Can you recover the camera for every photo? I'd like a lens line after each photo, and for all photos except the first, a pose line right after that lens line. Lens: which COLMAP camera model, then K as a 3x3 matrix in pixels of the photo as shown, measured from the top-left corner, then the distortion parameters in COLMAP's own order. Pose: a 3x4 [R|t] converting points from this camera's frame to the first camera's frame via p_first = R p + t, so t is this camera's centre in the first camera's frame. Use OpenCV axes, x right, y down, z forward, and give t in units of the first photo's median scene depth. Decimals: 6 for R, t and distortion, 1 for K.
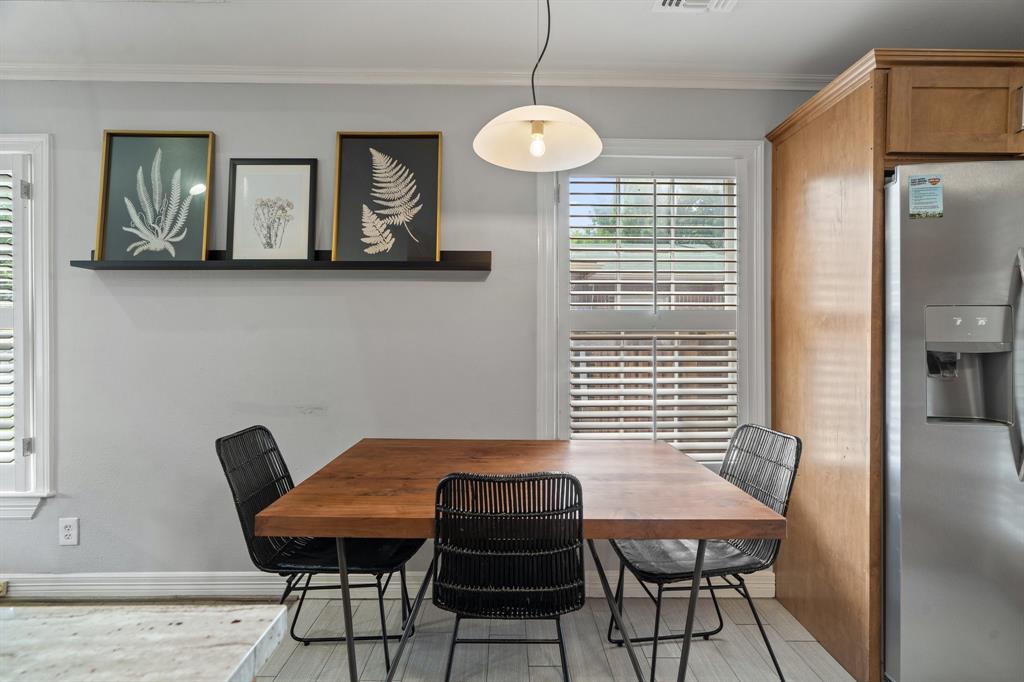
lens RADIAL K [[463.8, 0, 515.1], [0, 463.8, 339.6], [0, 0, 1]] dist [-0.015874, 0.004735]
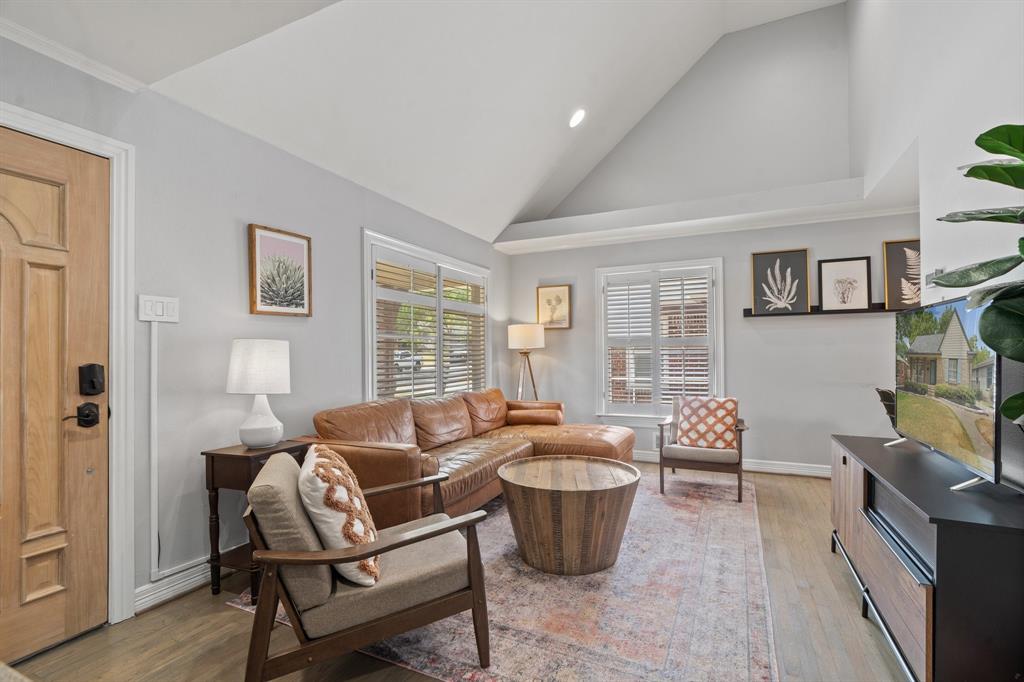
lens RADIAL K [[463.8, 0, 504.0], [0, 463.8, 347.3], [0, 0, 1]] dist [-0.015874, 0.004735]
pose [[0.886685, -0.009338, -0.462280, -0.919625], [0.003637, 0.999906, -0.013221, 0.011203], [0.462360, 0.010041, 0.886635, -1.445363]]
